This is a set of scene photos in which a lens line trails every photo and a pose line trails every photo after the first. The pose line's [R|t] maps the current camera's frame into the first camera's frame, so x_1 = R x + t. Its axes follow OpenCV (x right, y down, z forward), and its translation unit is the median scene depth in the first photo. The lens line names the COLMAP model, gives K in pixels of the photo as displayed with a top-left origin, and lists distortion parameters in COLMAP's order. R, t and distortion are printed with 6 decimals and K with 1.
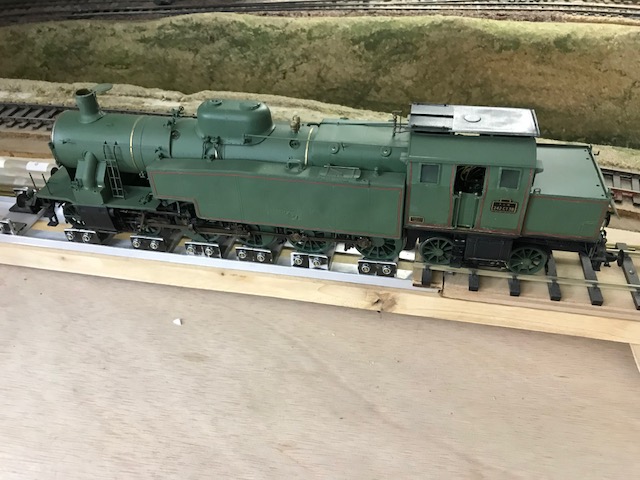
lens RADIAL K [[522.5, 0, 320.0], [0, 522.5, 240.0], [0, 0, 1]] dist [0.002770, -0.000620]
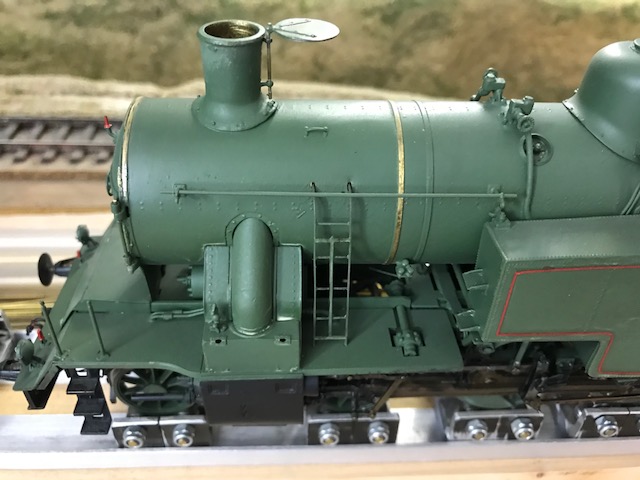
lens RADIAL K [[542.3, 0, 320.0], [0, 542.3, 240.0], [0, 0, 1]] dist [-0.007742, -0.003276]
pose [[0.967724, -0.101207, 0.230796, -0.212270], [0.106329, 0.994282, -0.009829, -0.065420], [-0.228481, 0.034052, 0.972953, 0.297967]]
